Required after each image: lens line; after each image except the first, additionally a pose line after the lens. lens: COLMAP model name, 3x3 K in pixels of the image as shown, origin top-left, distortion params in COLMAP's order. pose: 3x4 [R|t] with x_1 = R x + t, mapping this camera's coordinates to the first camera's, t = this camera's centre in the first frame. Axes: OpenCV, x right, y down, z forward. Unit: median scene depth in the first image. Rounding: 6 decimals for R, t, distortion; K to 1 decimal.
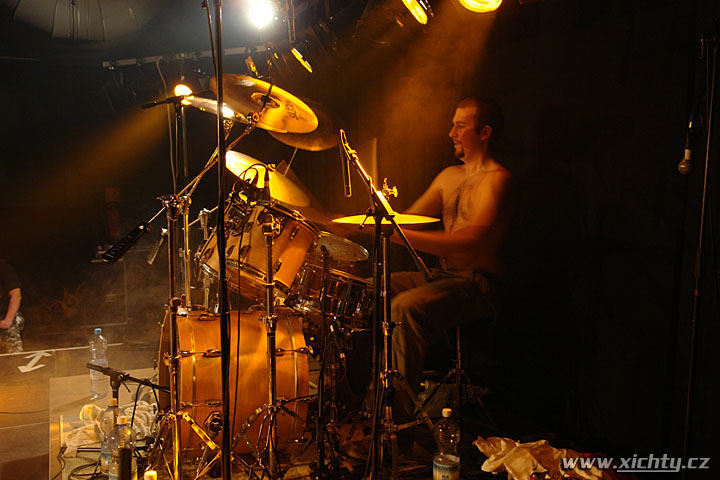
lens RADIAL K [[731.9, 0, 360.0], [0, 731.9, 240.0], [0, 0, 1]] dist [0.012181, 0.008349]
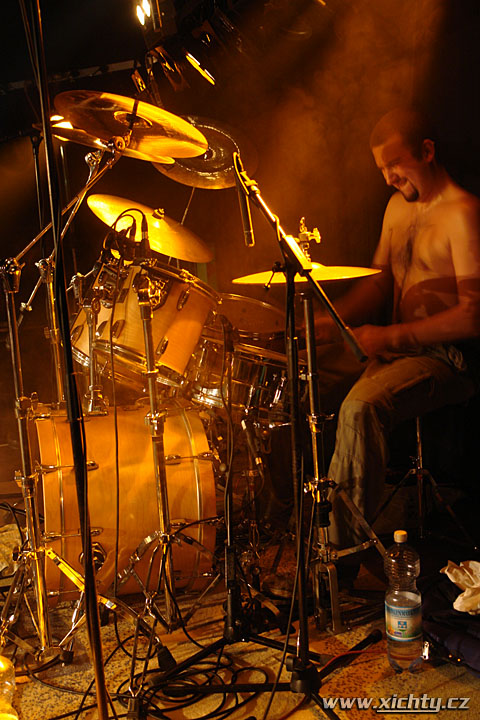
lens RADIAL K [[886.6, 0, 240.0], [0, 886.6, 360.0], [0, 0, 1]] dist [0.038057, 0.030096]
pose [[0.995750, -0.049528, -0.077651, 0.033625], [0.054696, 0.996325, 0.065911, -0.005241], [0.074101, -0.069878, 0.994800, 0.110189]]
